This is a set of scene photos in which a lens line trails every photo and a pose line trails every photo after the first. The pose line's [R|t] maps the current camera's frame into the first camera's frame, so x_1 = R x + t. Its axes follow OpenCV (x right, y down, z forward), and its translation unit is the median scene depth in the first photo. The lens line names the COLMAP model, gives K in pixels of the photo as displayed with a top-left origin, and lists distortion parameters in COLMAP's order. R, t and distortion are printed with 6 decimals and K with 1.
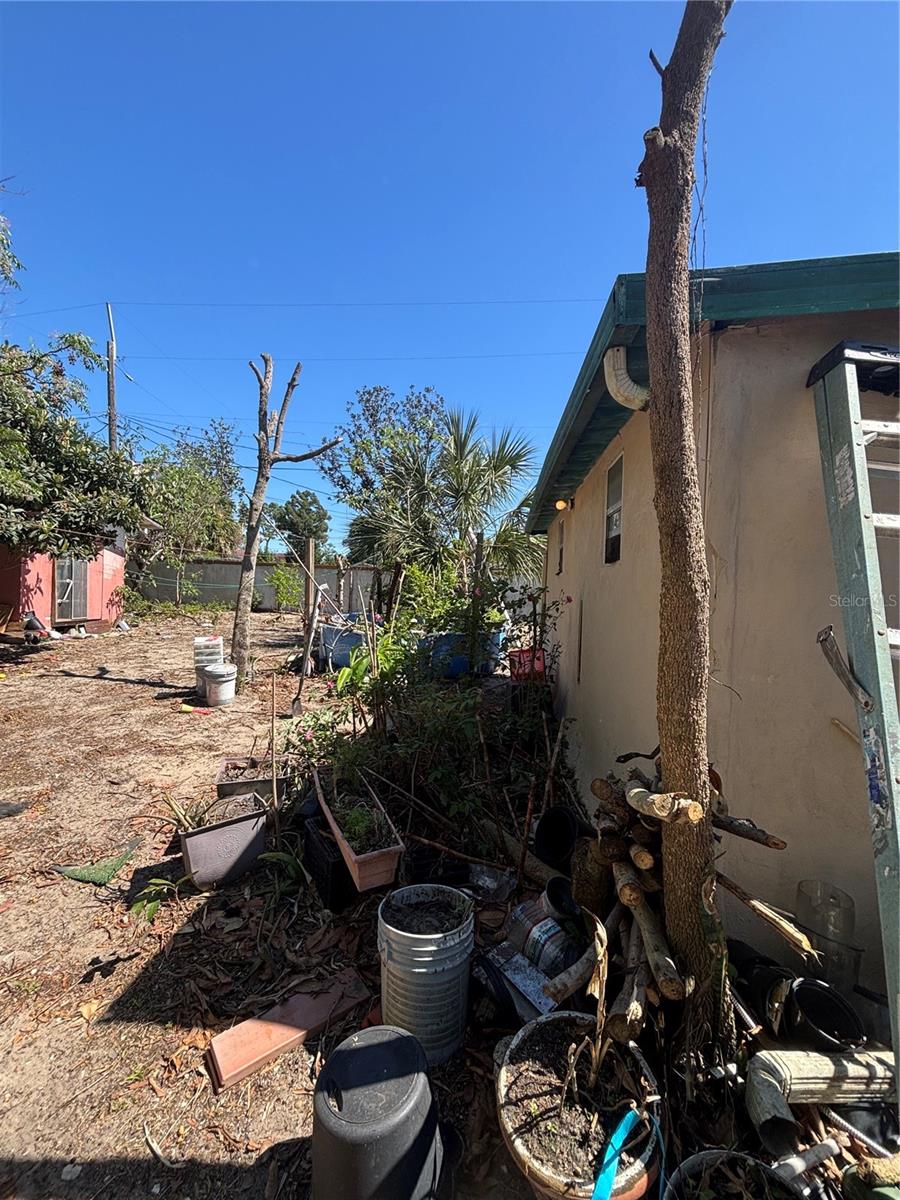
lens RADIAL K [[481.8, 0, 451.4], [0, 481.8, 595.4], [0, 0, 1]] dist [0.000280, -0.001787]
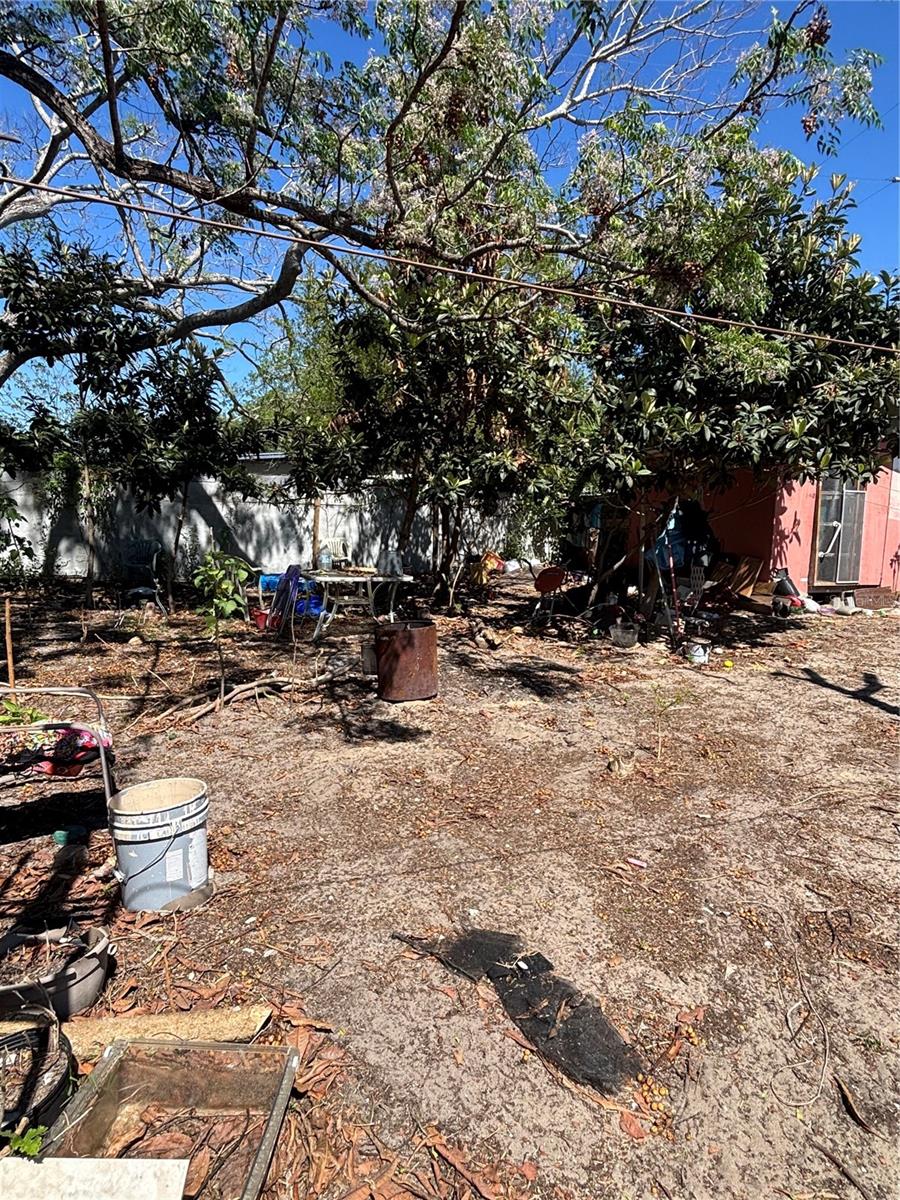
lens RADIAL K [[694.6, 0, 445.9], [0, 694.6, 601.3], [0, 0, 1]] dist [0.000467, -0.000679]
pose [[0.368286, 0.088452, -0.925495, -0.158006], [-0.019413, 0.995979, 0.087463, 0.003585], [0.929510, -0.014245, 0.368522, 0.229996]]
